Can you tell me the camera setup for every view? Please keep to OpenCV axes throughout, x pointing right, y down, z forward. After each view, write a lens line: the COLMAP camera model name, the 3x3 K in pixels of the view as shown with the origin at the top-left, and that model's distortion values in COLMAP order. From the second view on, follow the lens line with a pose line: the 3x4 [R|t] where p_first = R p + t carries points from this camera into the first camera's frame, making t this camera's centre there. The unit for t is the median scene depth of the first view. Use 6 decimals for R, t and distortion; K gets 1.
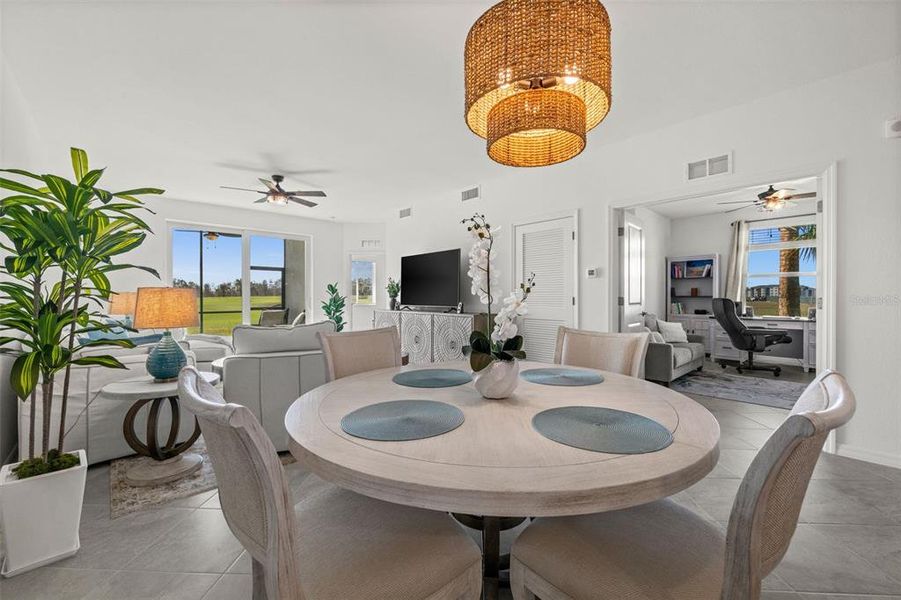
lens RADIAL K [[372.5, 0, 449.6], [0, 372.5, 297.7], [0, 0, 1]] dist [-0.000241, -0.000101]
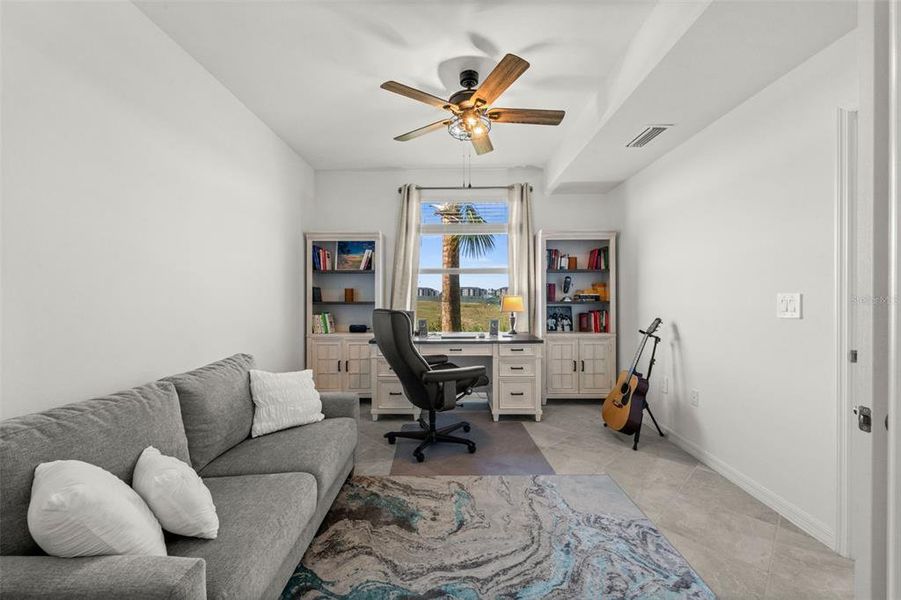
lens RADIAL K [[356.2, 0, 450.9], [0, 356.2, 297.0], [0, 0, 1]] dist [-0.001069, -0.000048]
pose [[0.686021, -0.003810, 0.727572, 0.370529], [0.003180, 0.999992, 0.002237, -0.013810], [-0.727575, 0.000779, 0.686027, 0.513387]]
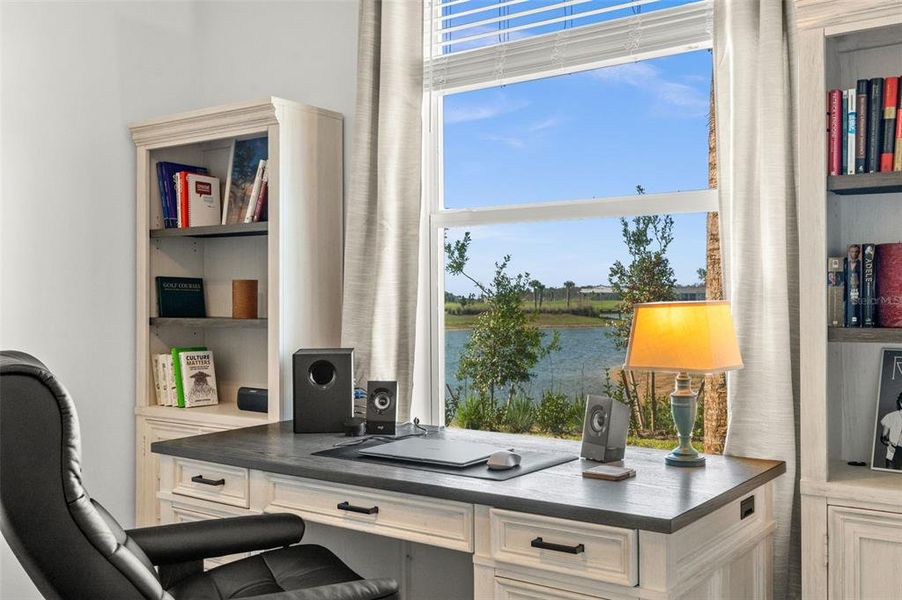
lens RADIAL K [[892.6, 0, 451.0], [0, 892.6, 300.0], [0, 0, 1]] dist [0.006495, 0.006598]
pose [[0.976882, 0.002037, 0.213767, 0.695987], [-0.000609, 0.999977, -0.006746, -0.012403], [-0.213776, 0.006460, 0.976861, 0.525329]]
